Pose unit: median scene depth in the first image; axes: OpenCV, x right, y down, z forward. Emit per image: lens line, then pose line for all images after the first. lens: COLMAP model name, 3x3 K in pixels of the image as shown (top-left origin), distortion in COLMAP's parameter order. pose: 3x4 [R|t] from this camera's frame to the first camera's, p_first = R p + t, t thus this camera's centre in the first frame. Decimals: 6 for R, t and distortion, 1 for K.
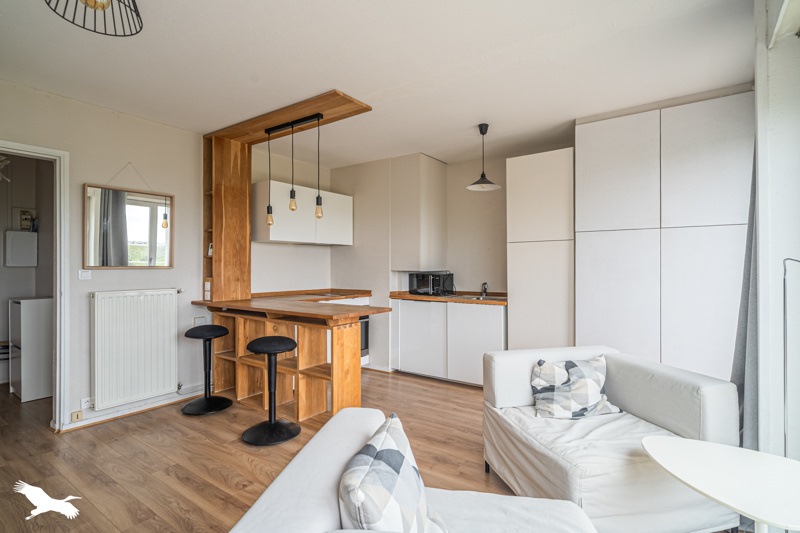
lens RADIAL K [[402.2, 0, 394.7], [0, 402.2, 266.1], [0, 0, 1]] dist [0.001480, 0.000202]
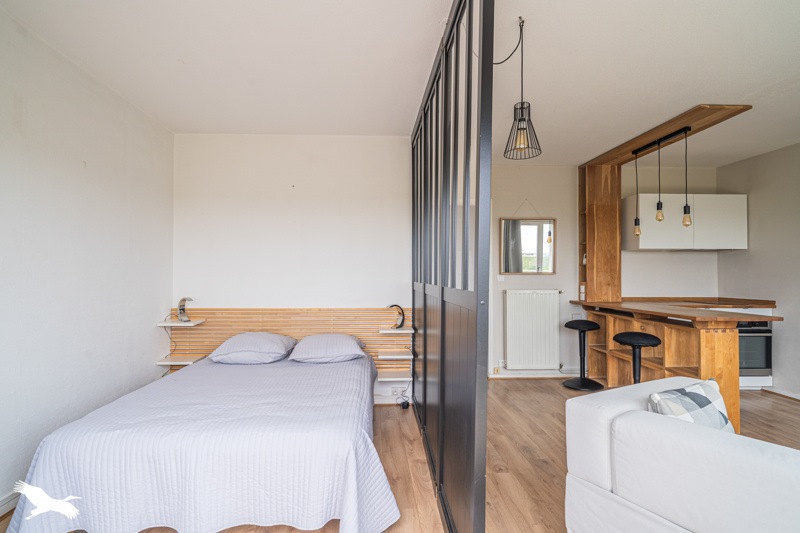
lens RADIAL K [[406.5, 0, 391.9], [0, 406.5, 267.6], [0, 0, 1]] dist [0.003300, 0.000348]
pose [[0.632590, -0.012775, -0.774381, 0.126835], [-0.001449, 0.999843, -0.017678, 0.007617], [0.774485, 0.012306, 0.632472, -0.231513]]
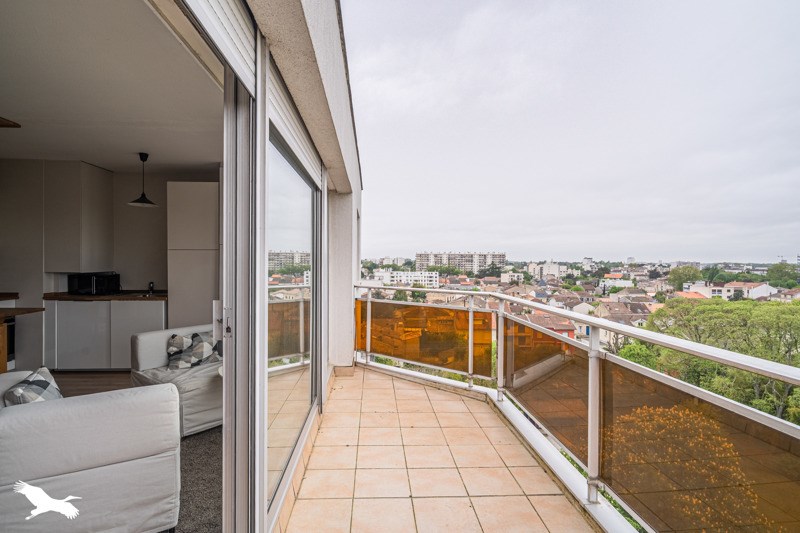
lens RADIAL K [[406.5, 0, 391.9], [0, 406.5, 267.6], [0, 0, 1]] dist [0.003300, 0.000348]
pose [[0.770991, -0.002988, 0.636839, 0.013172], [-0.009000, 0.999838, 0.015587, -0.030371], [-0.636782, -0.017749, 0.770839, -0.426513]]
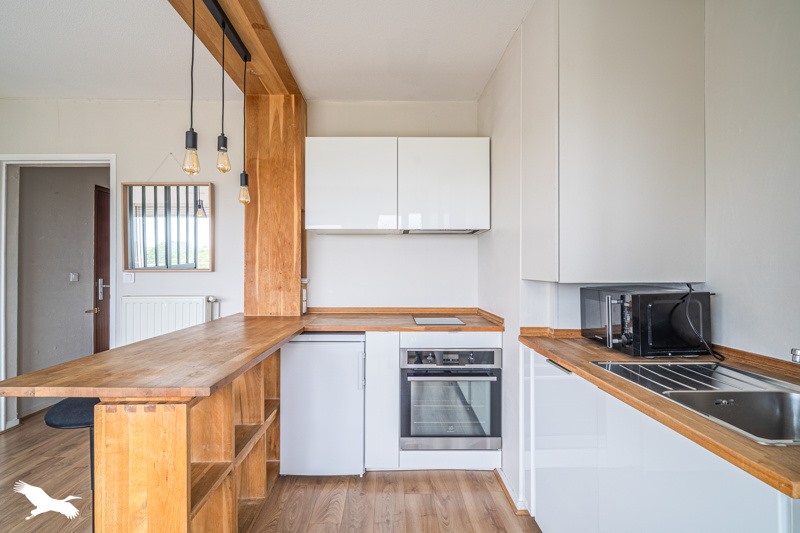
lens RADIAL K [[402.2, 0, 394.7], [0, 402.2, 266.1], [0, 0, 1]] dist [0.001480, 0.000202]
pose [[0.604087, -0.006167, -0.796895, 0.317641], [0.001073, 0.999975, -0.006925, 0.000170], [0.796918, 0.003328, 0.604079, 0.774177]]
